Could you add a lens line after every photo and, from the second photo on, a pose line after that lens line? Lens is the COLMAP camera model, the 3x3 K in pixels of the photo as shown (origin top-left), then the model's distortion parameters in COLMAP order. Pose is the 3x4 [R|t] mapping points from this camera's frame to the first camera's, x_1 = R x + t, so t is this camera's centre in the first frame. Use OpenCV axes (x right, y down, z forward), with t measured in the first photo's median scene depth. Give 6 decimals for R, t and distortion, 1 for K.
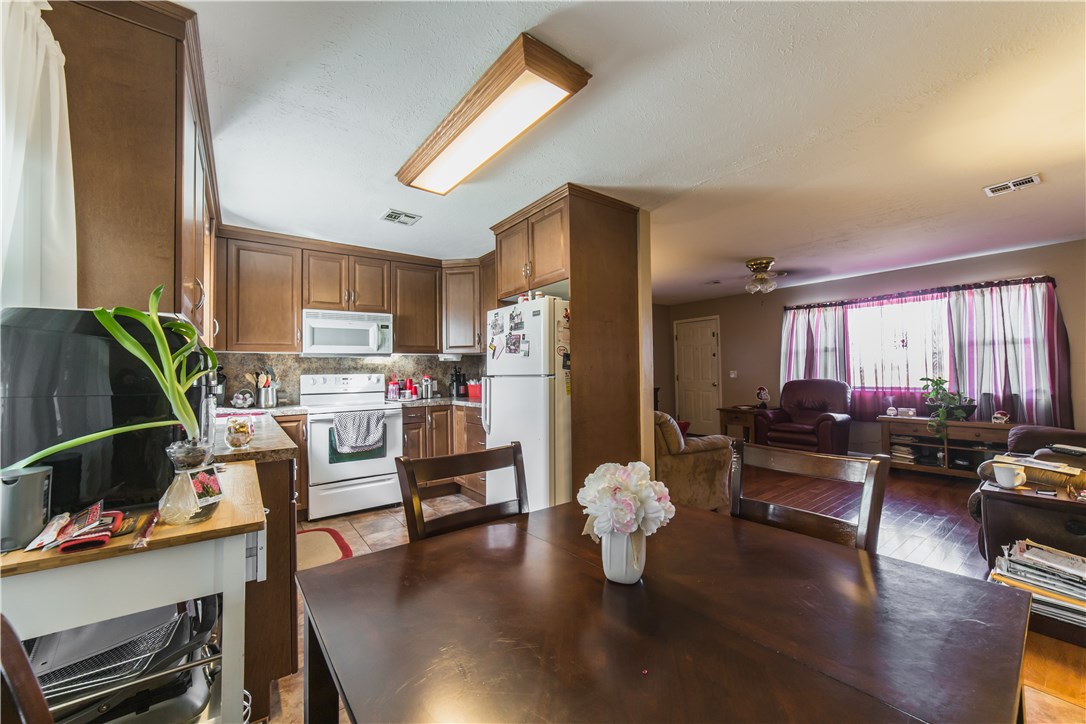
lens RADIAL K [[424.6, 0, 542.4], [0, 424.6, 361.1], [0, 0, 1]] dist [-0.014084, 0.004298]
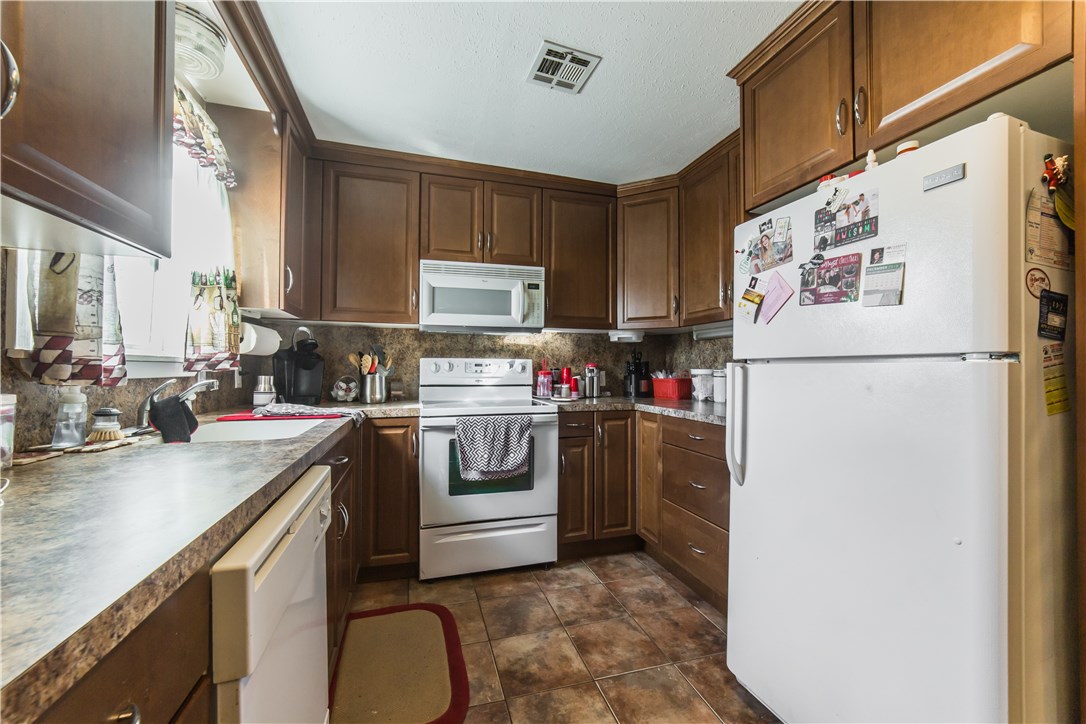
lens RADIAL K [[424.6, 0, 540.5], [0, 424.6, 362.8], [0, 0, 1]] dist [-0.014084, 0.004298]
pose [[0.943830, 0.016490, -0.330020, -0.151161], [-0.010853, 0.999762, 0.018916, 0.025885], [0.330253, -0.014272, 0.943784, 0.404565]]
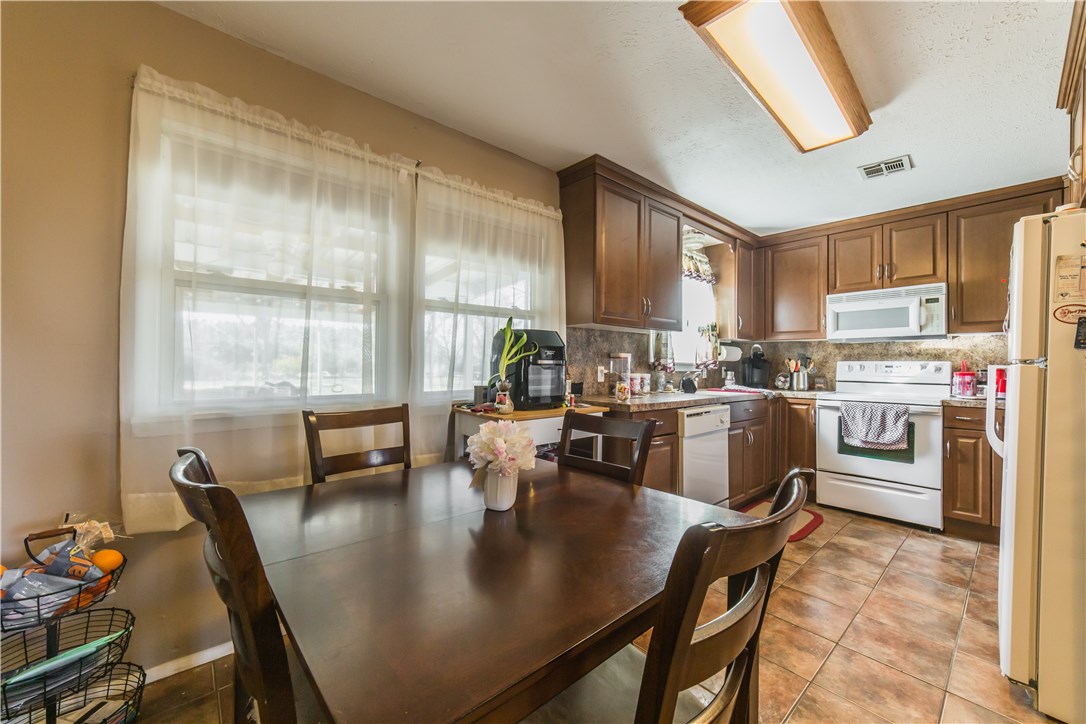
lens RADIAL K [[424.6, 0, 546.7], [0, 424.6, 361.8], [0, 0, 1]] dist [-0.014084, 0.004298]
pose [[0.098725, 0.009044, -0.995074, 0.350797], [0.015931, 0.999816, 0.010667, 0.012921], [0.994987, -0.016906, 0.098562, 0.228463]]
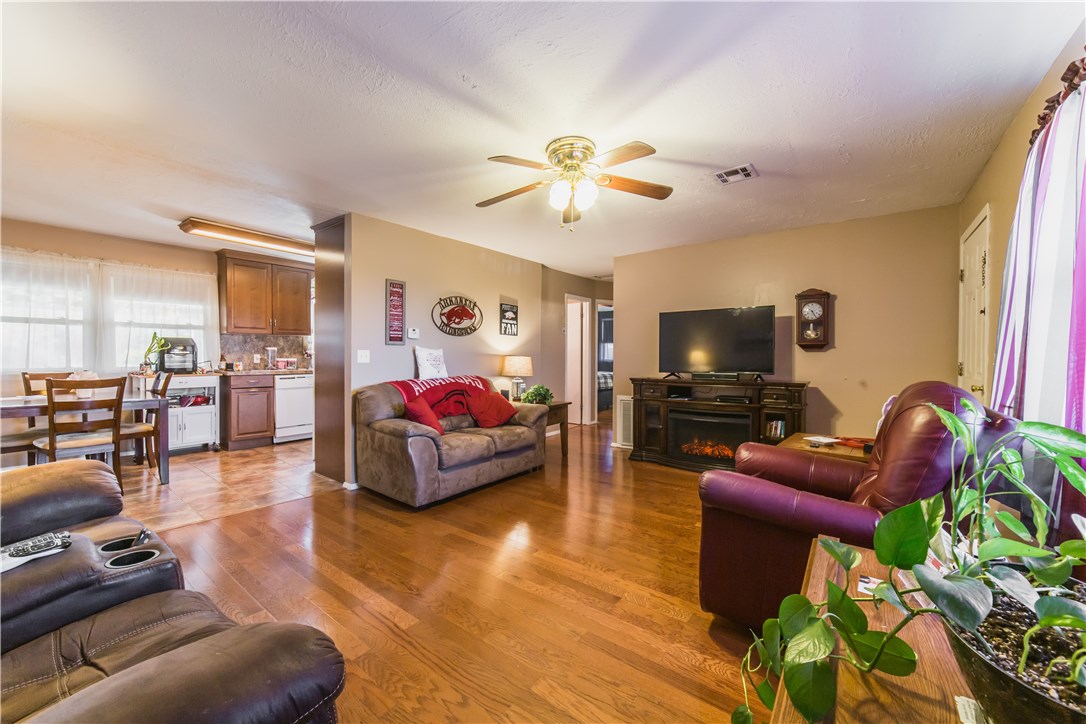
lens RADIAL K [[424.6, 0, 542.7], [0, 424.6, 355.4], [0, 0, 1]] dist [-0.014084, 0.004298]
pose [[0.277018, 0.016757, -0.960719, 1.236472], [0.016579, 0.999616, 0.022216, 0.018640], [0.960722, -0.022082, 0.276634, 0.960145]]
